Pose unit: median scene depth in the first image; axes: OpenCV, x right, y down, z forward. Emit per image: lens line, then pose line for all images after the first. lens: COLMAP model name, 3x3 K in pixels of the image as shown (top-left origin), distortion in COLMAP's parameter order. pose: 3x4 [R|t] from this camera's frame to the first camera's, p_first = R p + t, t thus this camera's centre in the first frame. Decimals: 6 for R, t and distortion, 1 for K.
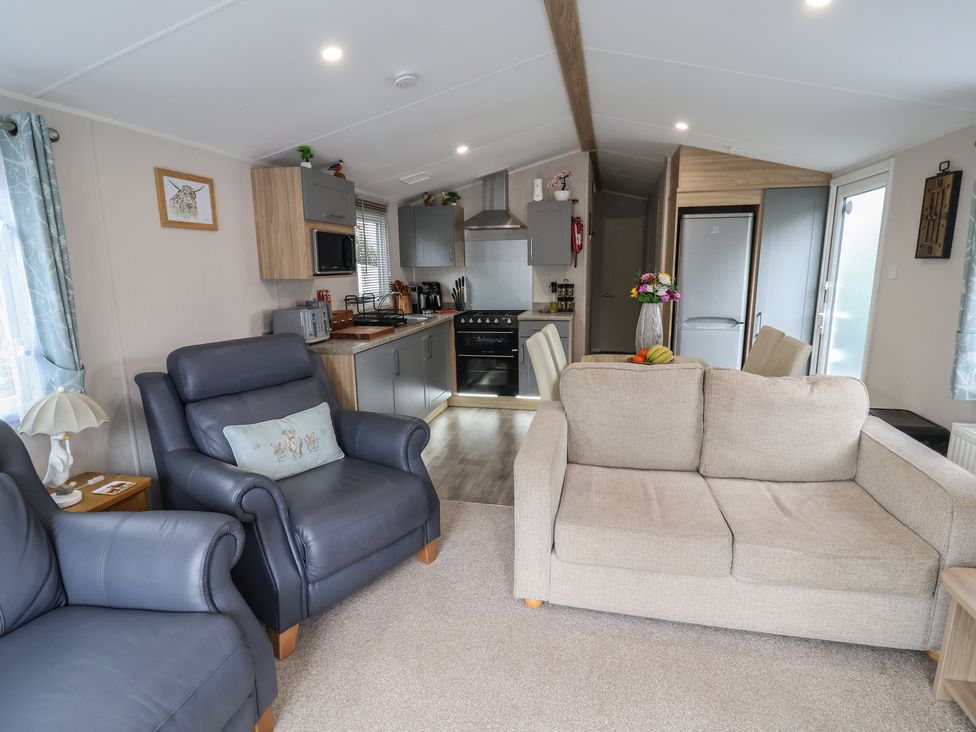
lens RADIAL K [[505.0, 0, 482.5], [0, 505.0, 365.6], [0, 0, 1]] dist [0.001412, -0.016195]
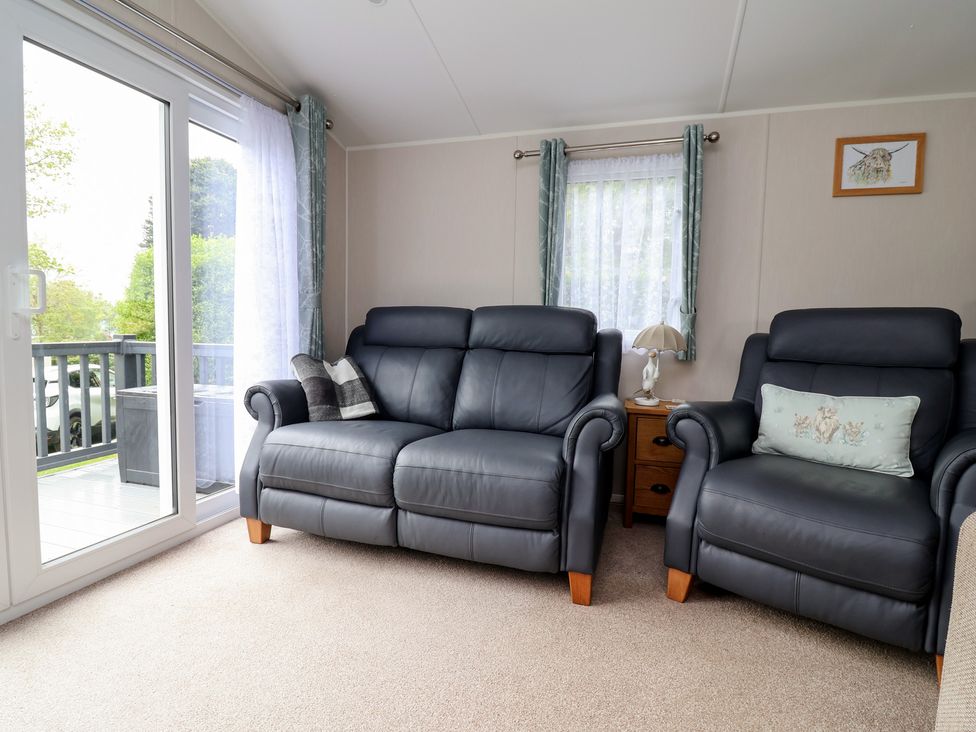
lens RADIAL K [[518.1, 0, 489.4], [0, 518.1, 362.7], [0, 0, 1]] dist [0.004568, -0.017271]
pose [[-0.067247, 0.083465, -0.994239, 0.273109], [-0.213903, 0.972119, 0.096076, 0.053720], [0.974537, 0.219132, -0.047518, 0.280802]]
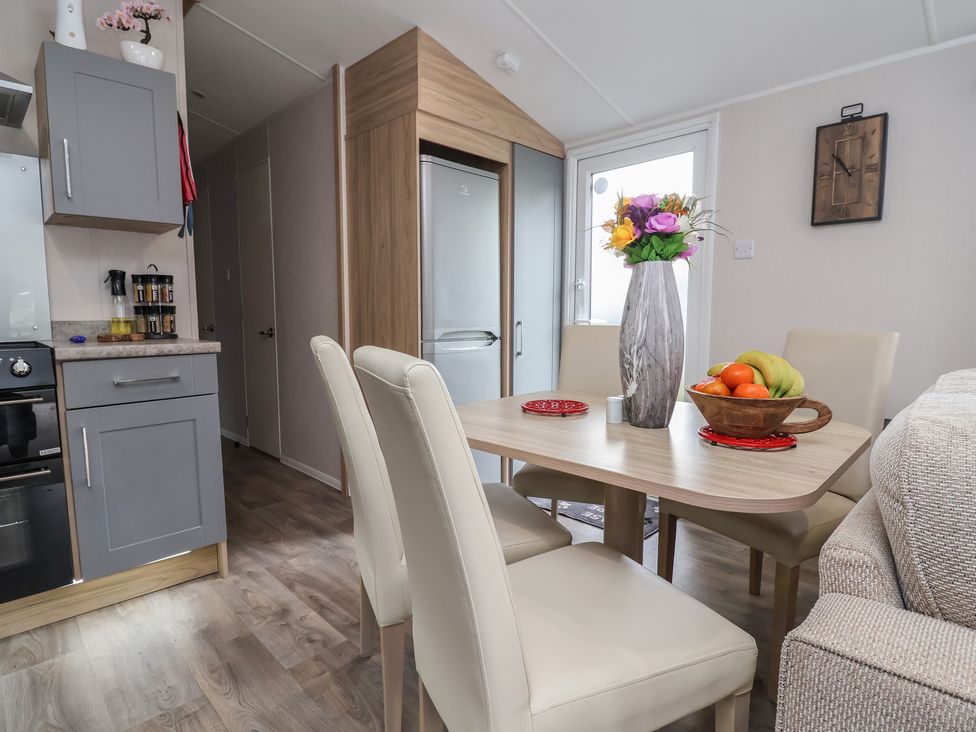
lens RADIAL K [[526.4, 0, 486.9], [0, 526.4, 365.1], [0, 0, 1]] dist [0.002489, -0.014901]
pose [[0.518288, -0.068508, 0.852457, -0.091967], [0.161392, 0.986711, -0.018828, -0.040130], [-0.839839, 0.147338, 0.522457, 0.674757]]
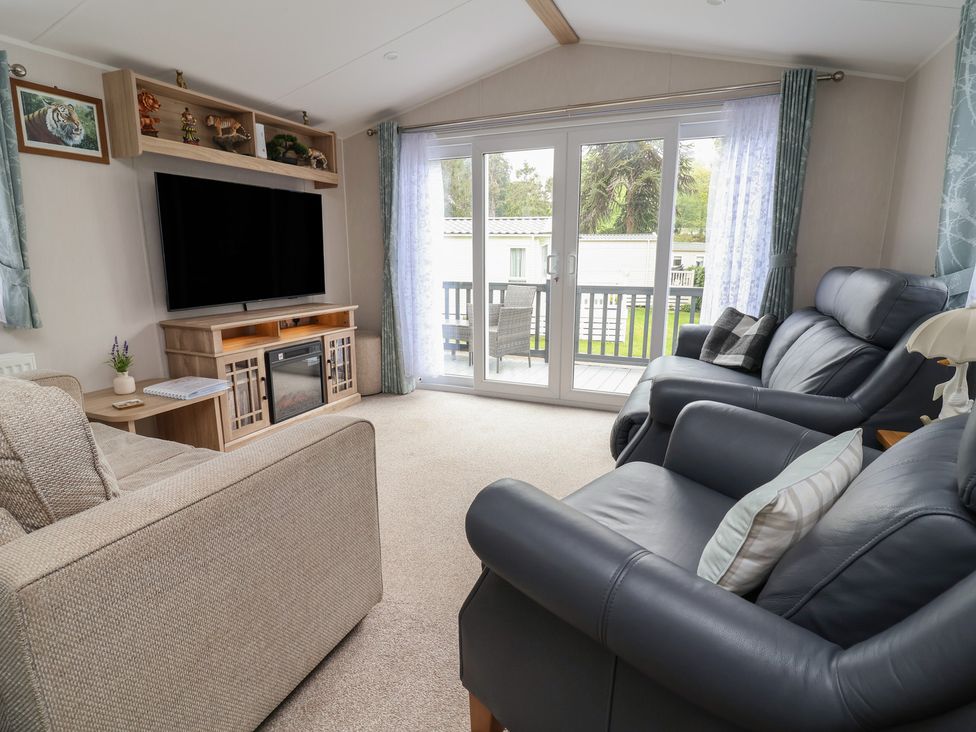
lens RADIAL K [[518.1, 0, 489.4], [0, 518.1, 362.7], [0, 0, 1]] dist [0.004568, -0.017271]
pose [[-0.987330, -0.016685, 0.157803, -0.109365], [0.046565, 0.920213, 0.388639, -0.087929], [-0.151697, 0.391063, -0.907776, 0.809932]]
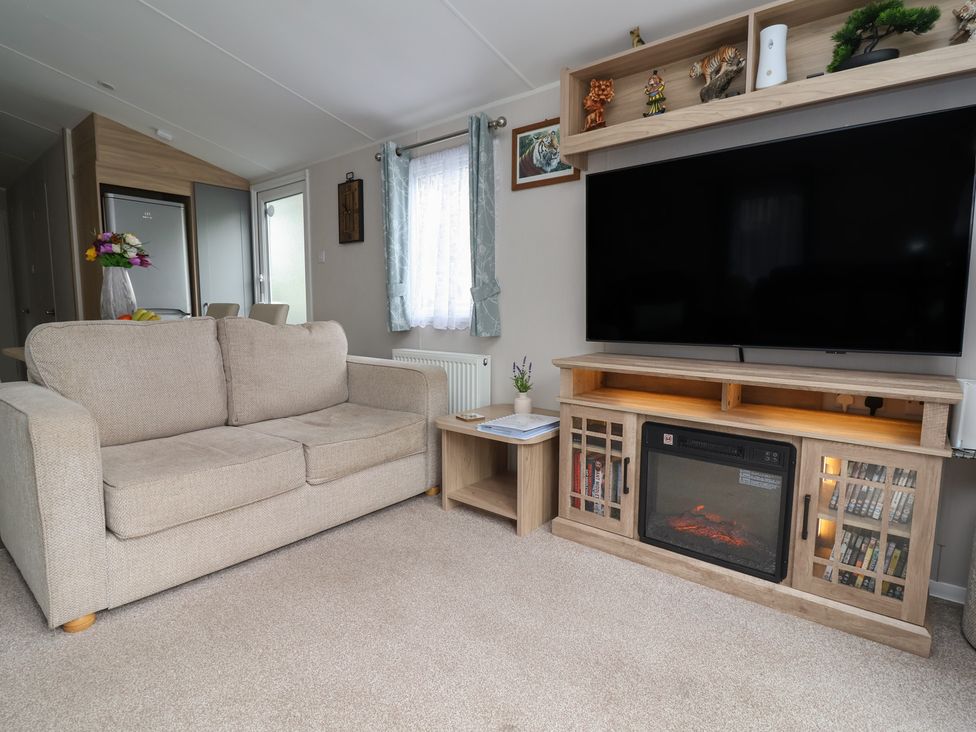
lens RADIAL K [[518.1, 0, 489.4], [0, 518.1, 362.7], [0, 0, 1]] dist [0.004568, -0.017271]
pose [[0.435876, -0.076793, 0.896725, -0.140976], [0.168090, 0.985768, 0.002714, 0.104101], [-0.884171, 0.149548, 0.442581, 0.058820]]
